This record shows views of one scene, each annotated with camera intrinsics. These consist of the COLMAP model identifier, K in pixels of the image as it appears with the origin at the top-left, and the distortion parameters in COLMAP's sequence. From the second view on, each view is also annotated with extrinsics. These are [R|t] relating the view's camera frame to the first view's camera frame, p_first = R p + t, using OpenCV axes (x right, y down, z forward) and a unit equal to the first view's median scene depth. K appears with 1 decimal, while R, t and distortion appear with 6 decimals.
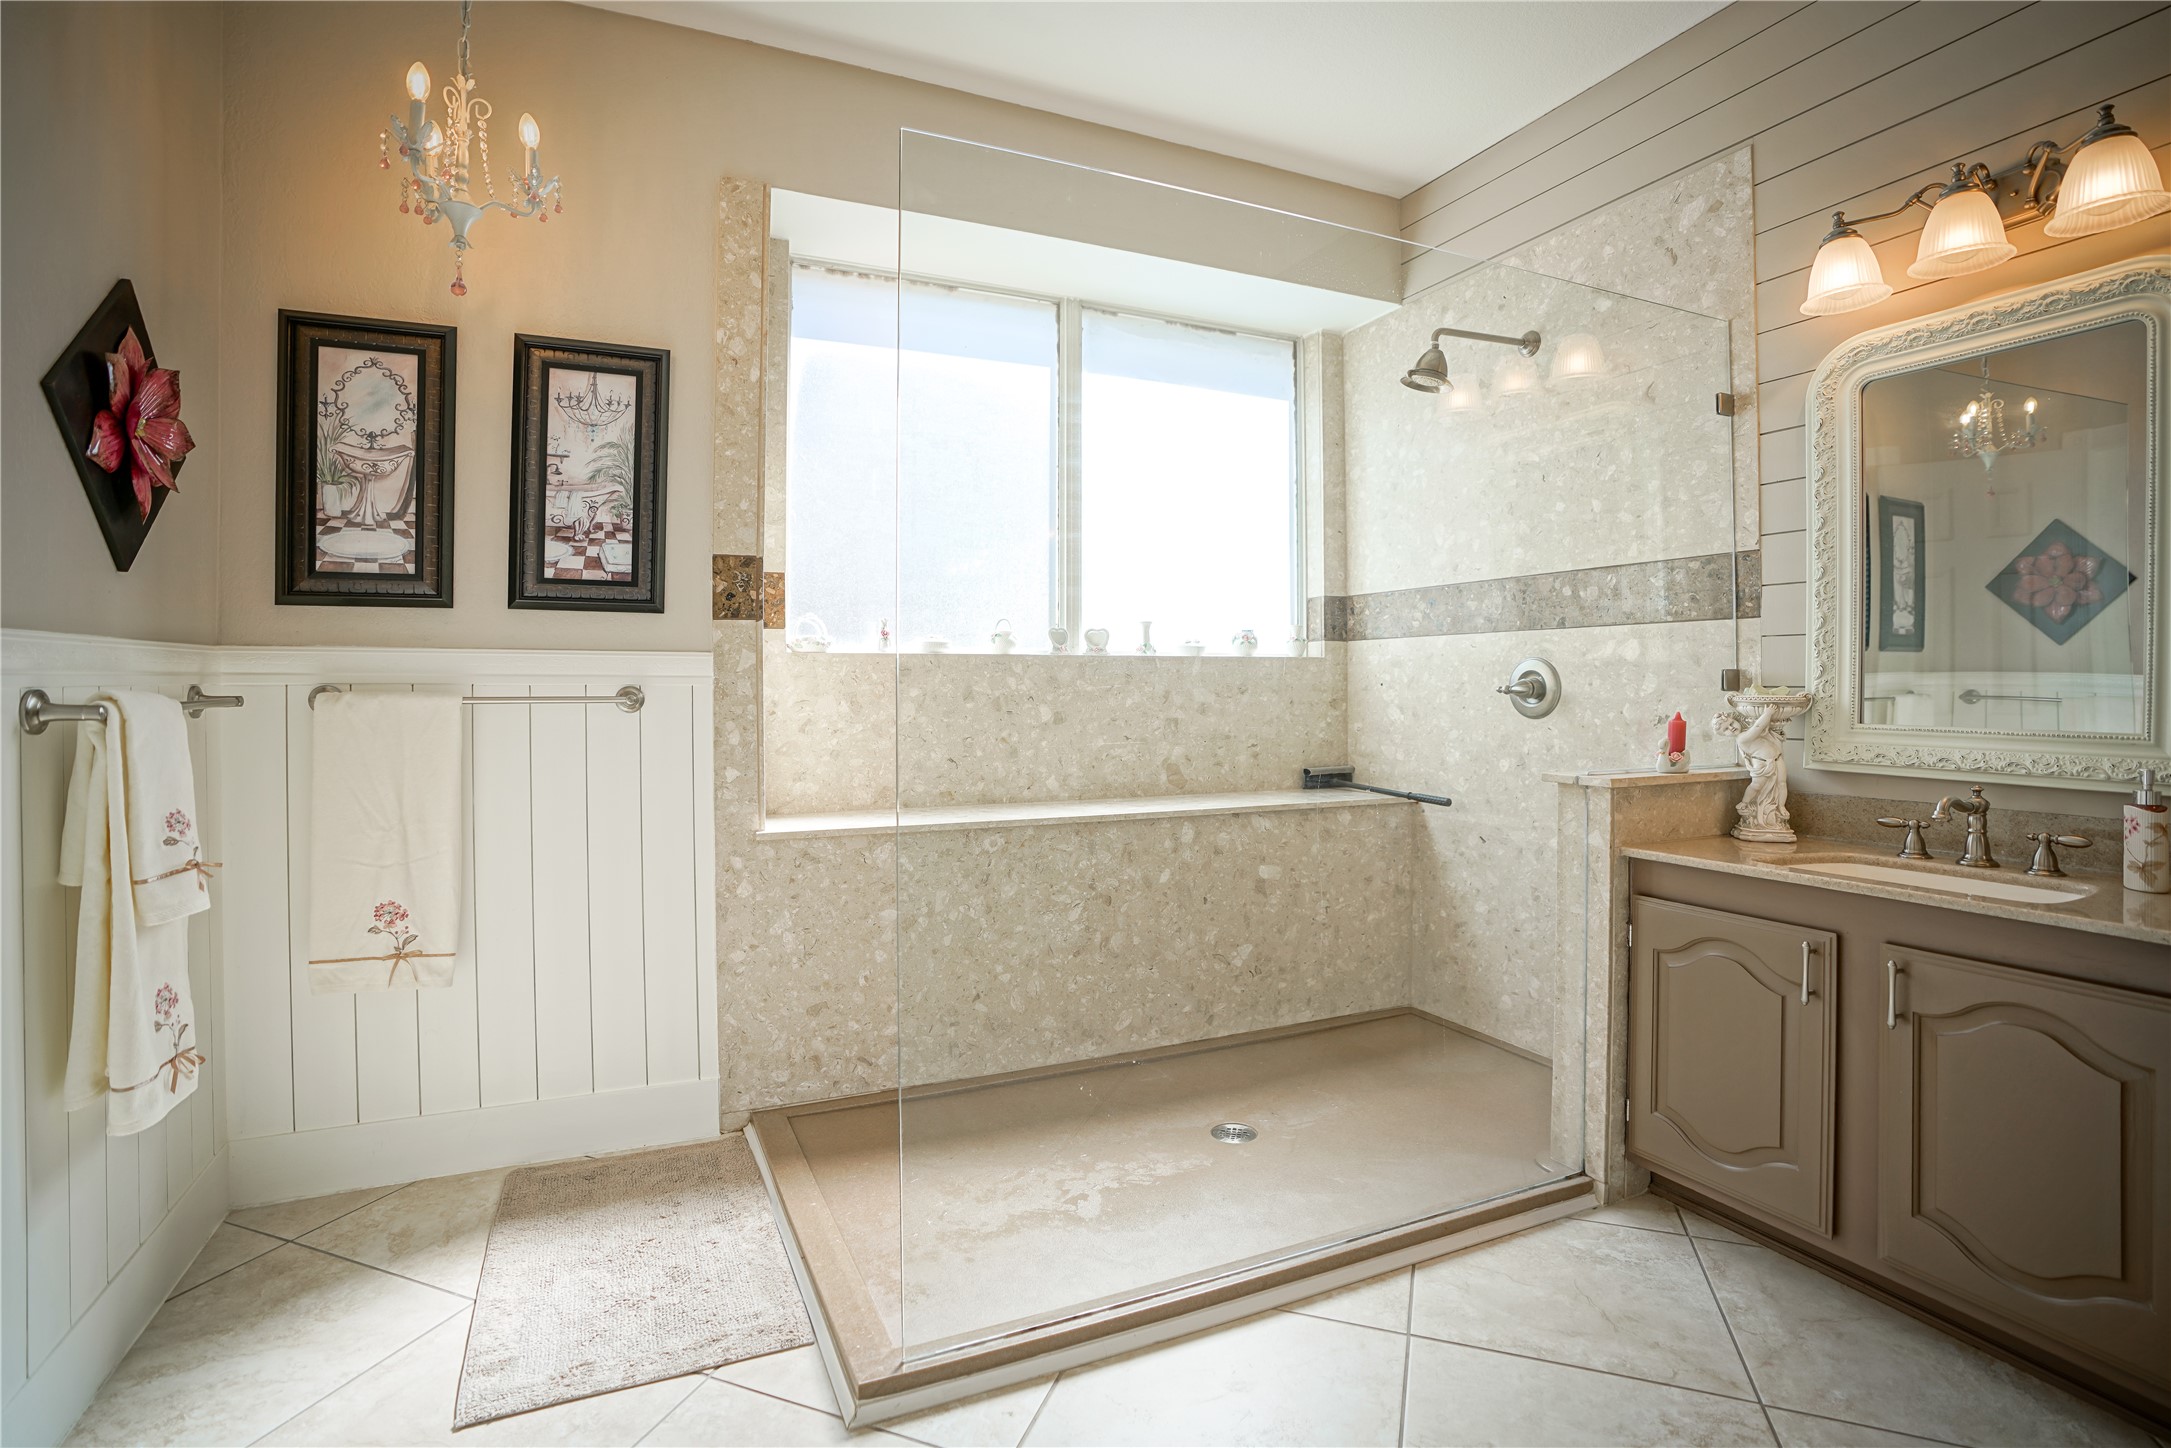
lens RADIAL K [[1014.8, 0, 1081.7], [0, 1014.8, 692.0], [0, 0, 1]] dist [-0.068220, 0.025350]
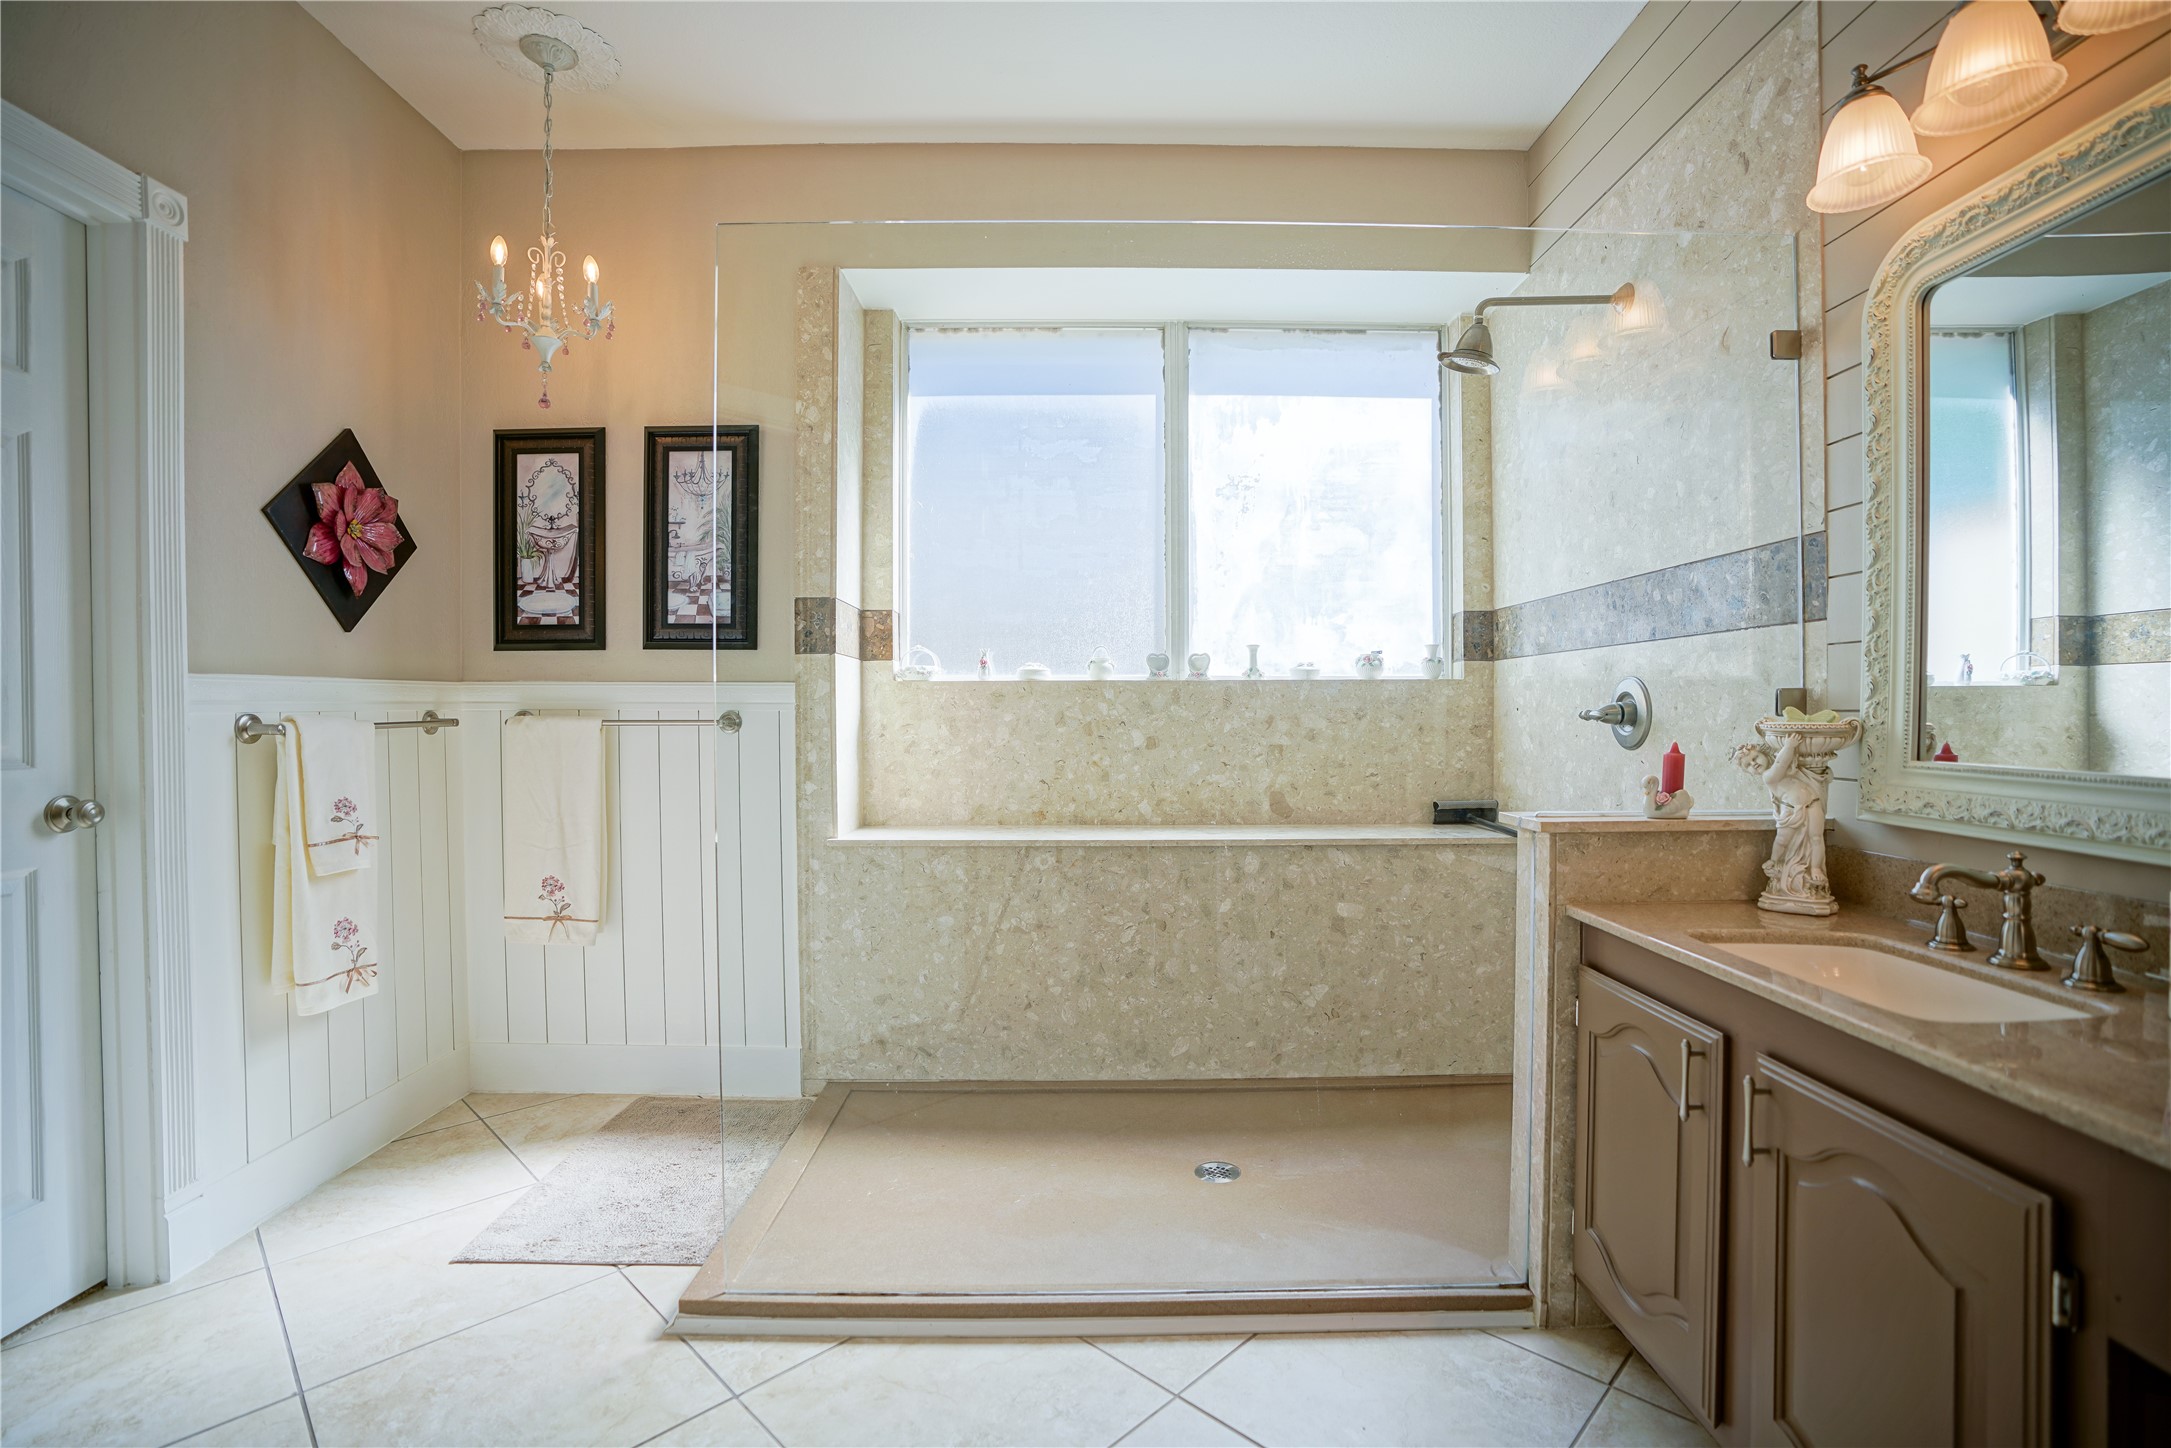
lens RADIAL K [[1014.8, 0, 1117.2], [0, 1014.8, 736.0], [0, 0, 1]] dist [-0.068220, 0.025350]
pose [[0.918722, 0.008792, -0.394807, 0.504311], [-0.001927, 0.999840, 0.017782, 0.001762], [0.394900, -0.015576, 0.918592, 0.088819]]
